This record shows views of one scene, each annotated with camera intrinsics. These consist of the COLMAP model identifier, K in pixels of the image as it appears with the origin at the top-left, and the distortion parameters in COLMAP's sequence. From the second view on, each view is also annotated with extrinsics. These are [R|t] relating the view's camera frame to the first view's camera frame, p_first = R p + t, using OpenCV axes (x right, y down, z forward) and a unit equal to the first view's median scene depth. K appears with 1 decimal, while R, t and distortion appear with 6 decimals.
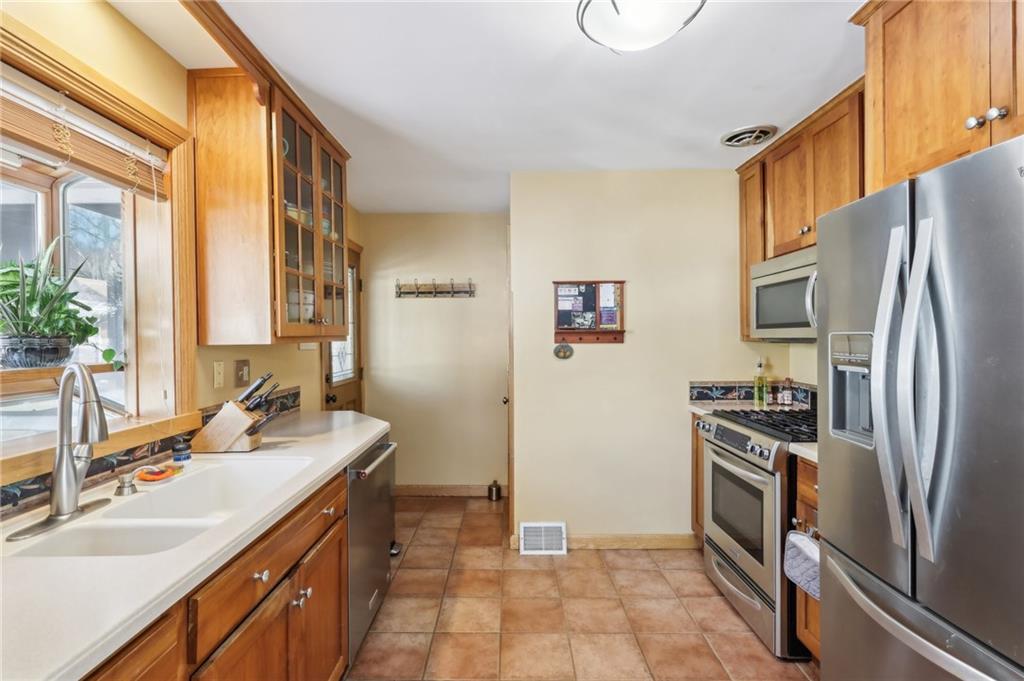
lens RADIAL K [[486.8, 0, 508.1], [0, 486.8, 339.5], [0, 0, 1]] dist [-0.004944, 0.000006]
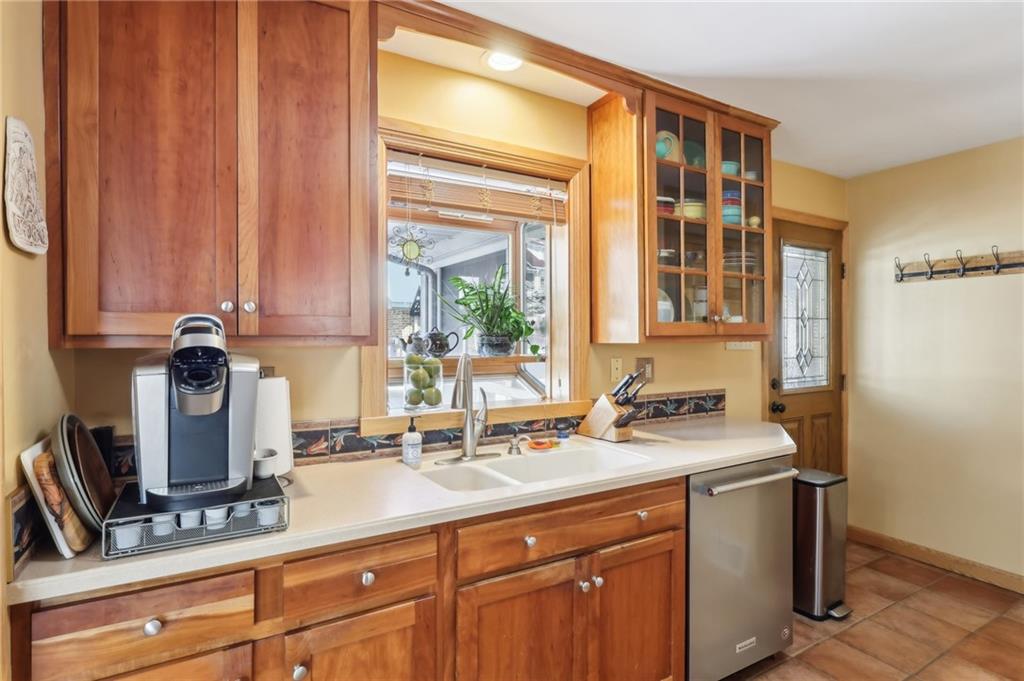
lens RADIAL K [[531.4, 0, 508.3], [0, 531.4, 339.4], [0, 0, 1]] dist [0.010012, 0.000624]
pose [[0.508533, 0.008699, -0.860999, 0.356581], [-0.006315, 0.999960, 0.006373, -0.003807], [0.861020, 0.002196, 0.508567, 0.189080]]
